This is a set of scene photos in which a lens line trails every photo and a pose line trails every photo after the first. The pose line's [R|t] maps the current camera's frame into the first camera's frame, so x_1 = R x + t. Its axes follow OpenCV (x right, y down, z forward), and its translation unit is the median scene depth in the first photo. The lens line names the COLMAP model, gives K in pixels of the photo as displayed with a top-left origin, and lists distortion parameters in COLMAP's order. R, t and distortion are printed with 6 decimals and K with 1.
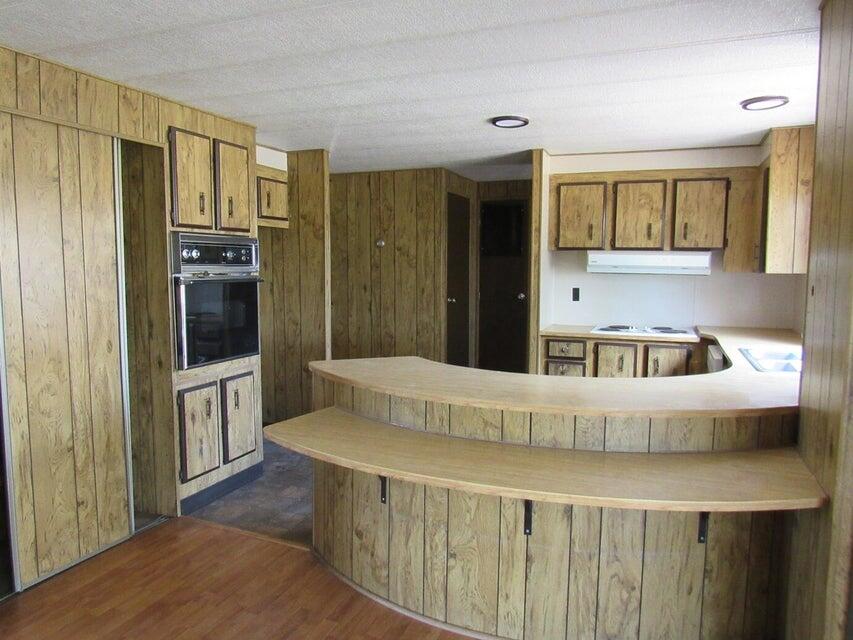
lens RADIAL K [[608.7, 0, 426.4], [0, 608.7, 316.7], [0, 0, 1]] dist [-0.027195, 0.007719]
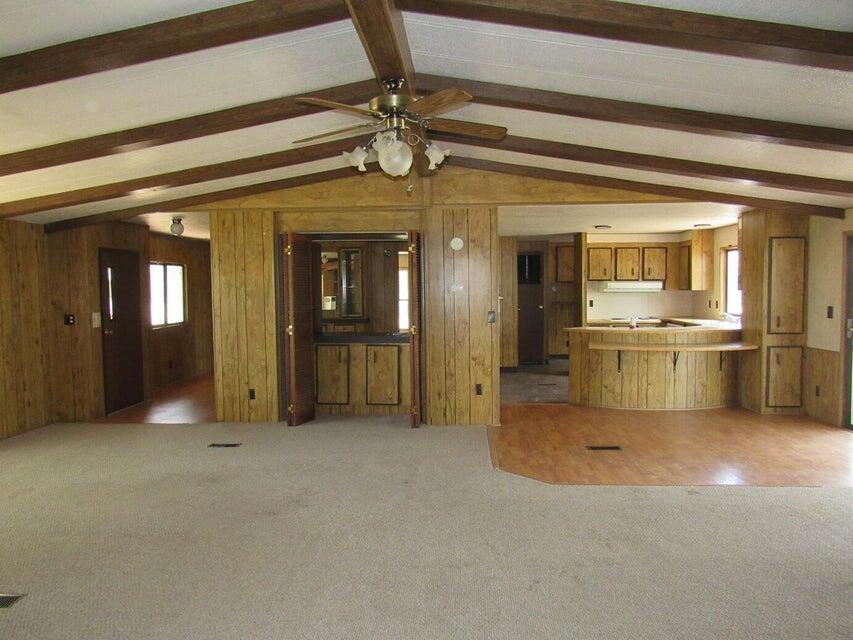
lens RADIAL K [[608.7, 0, 426.3], [0, 608.7, 323.0], [0, 0, 1]] dist [-0.027195, 0.007719]
pose [[0.951382, -0.032053, 0.306341, -0.968819], [0.042034, 0.998777, -0.026040, 0.061068], [-0.305131, 0.037651, 0.951566, -0.776498]]
